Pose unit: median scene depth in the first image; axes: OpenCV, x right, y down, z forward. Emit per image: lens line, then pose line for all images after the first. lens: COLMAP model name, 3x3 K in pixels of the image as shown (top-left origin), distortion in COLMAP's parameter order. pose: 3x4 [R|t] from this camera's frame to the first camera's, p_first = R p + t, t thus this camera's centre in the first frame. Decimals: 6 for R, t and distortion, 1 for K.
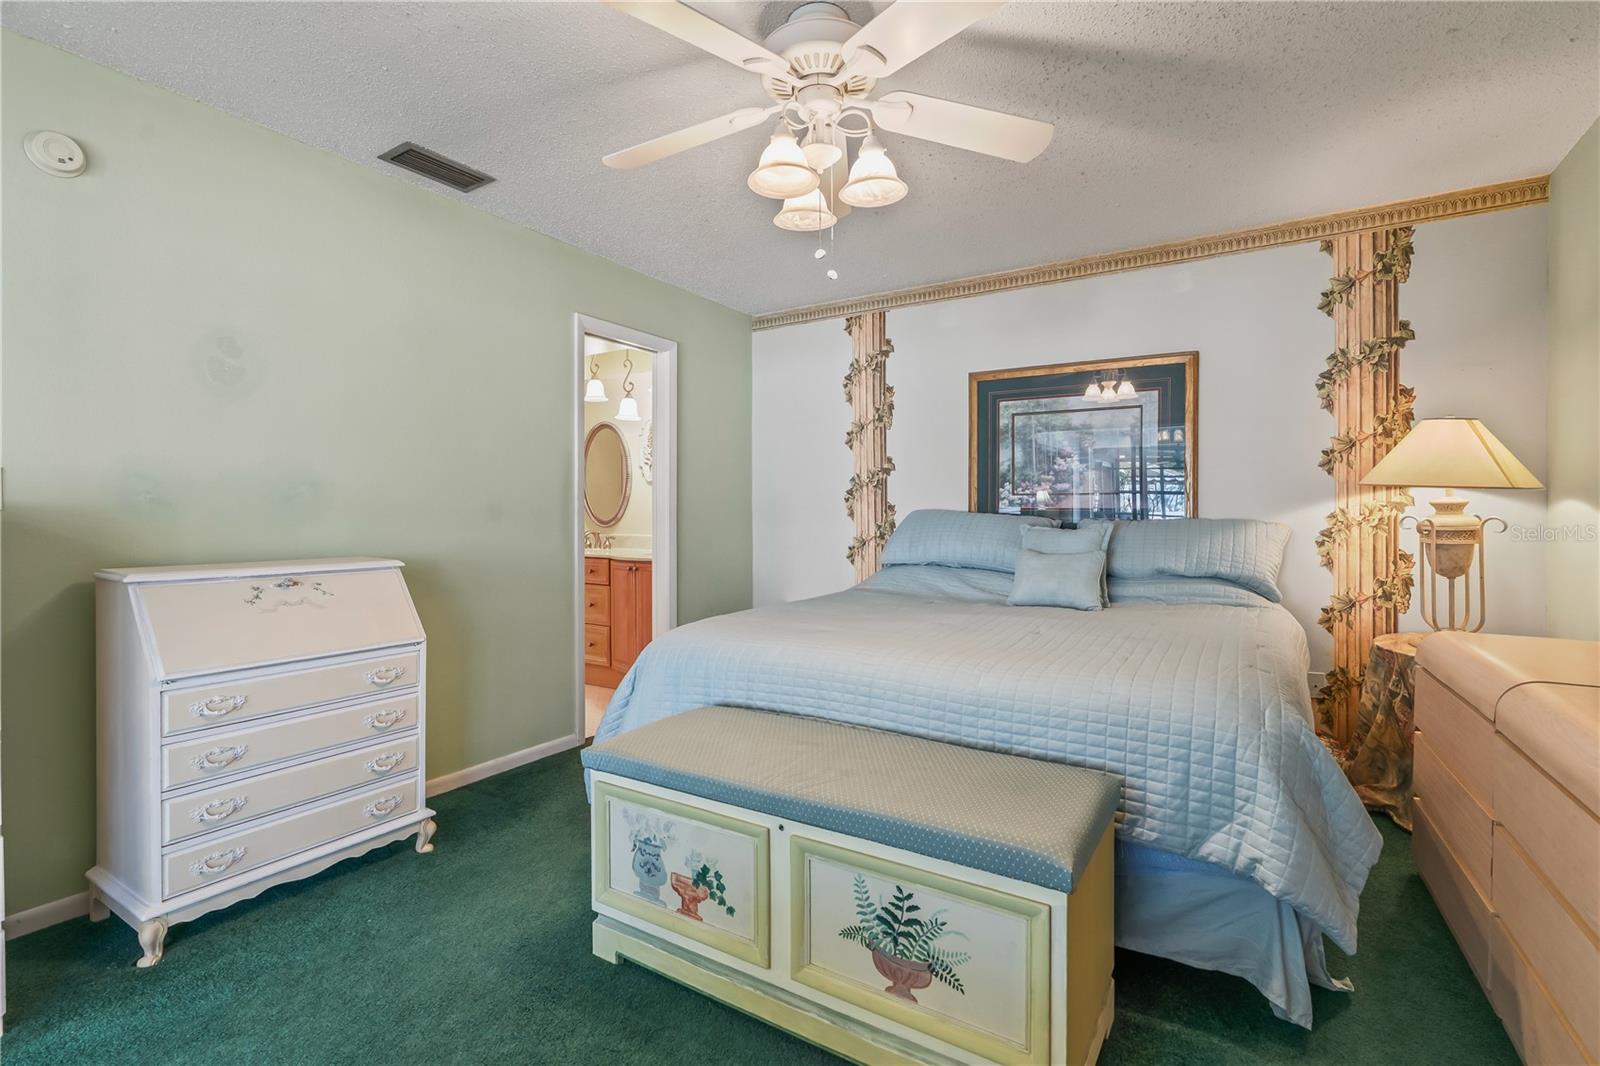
lens RADIAL K [[719.1, 0, 795.8], [0, 719.1, 522.4], [0, 0, 1]] dist [-0.000212, 0.000241]
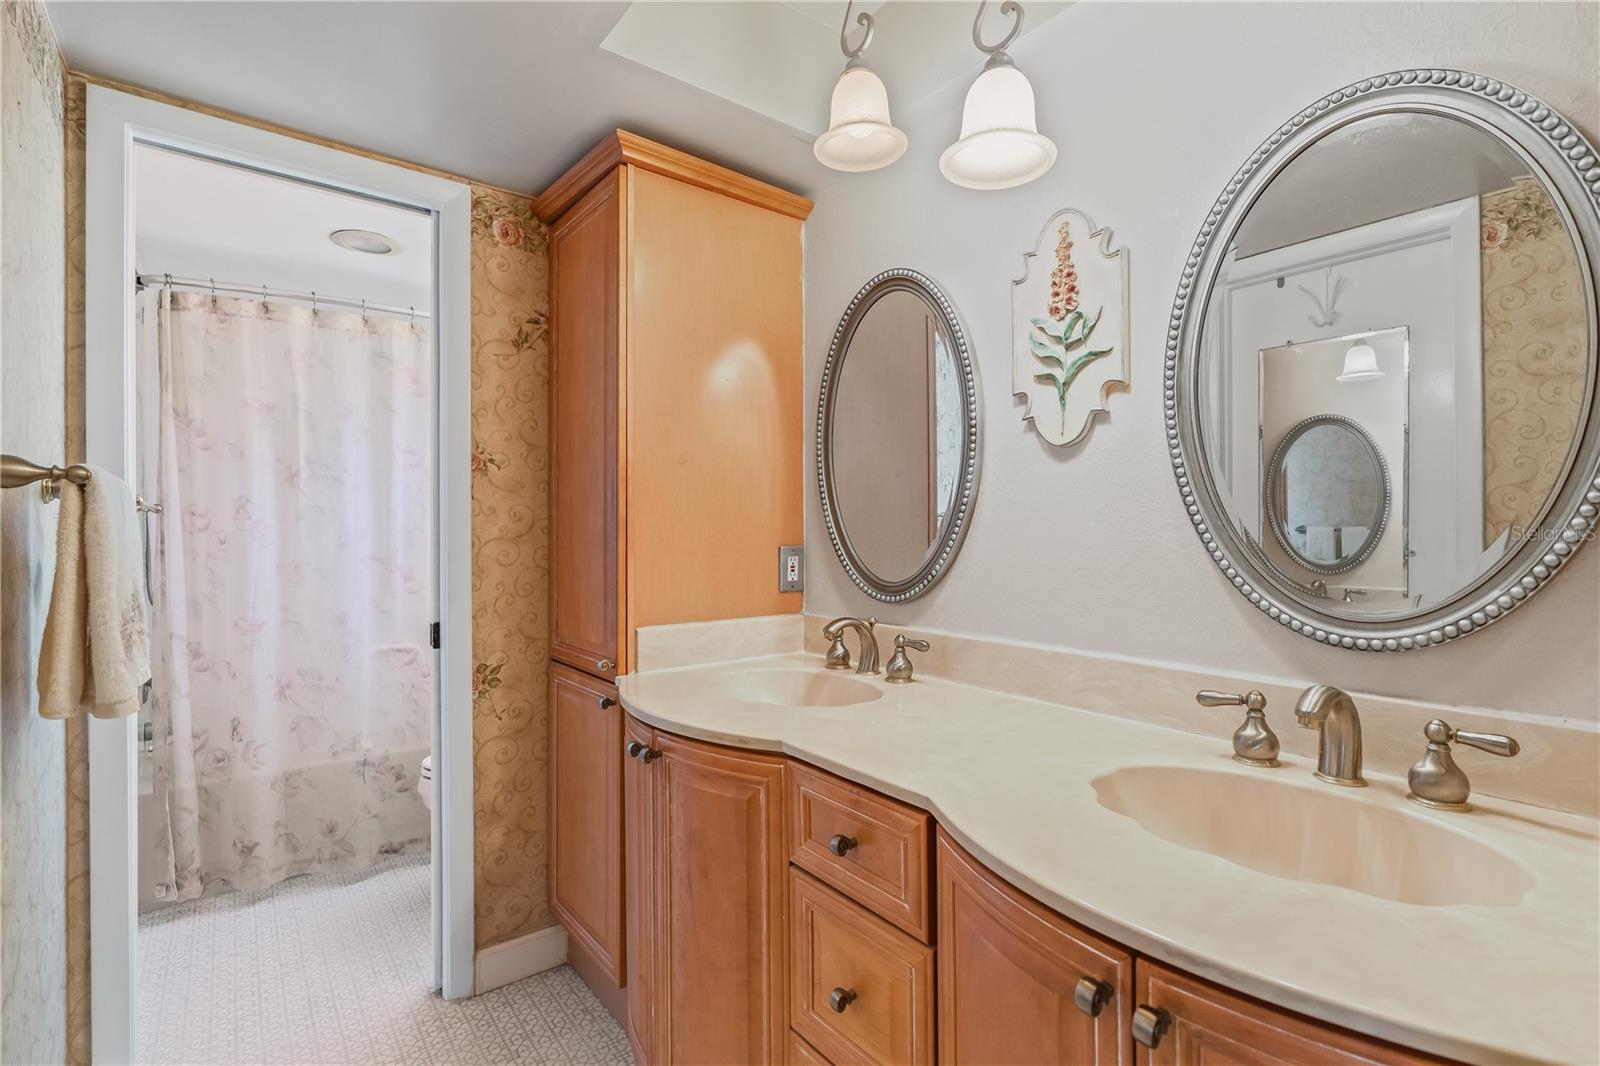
lens RADIAL K [[719.1, 0, 803.9], [0, 719.1, 529.6], [0, 0, 1]] dist [-0.000212, 0.000241]
pose [[0.938640, -0.004194, -0.344872, -0.199108], [0.002950, 0.999987, -0.004132, -0.024729], [0.344885, 0.002861, 0.938641, 0.716669]]
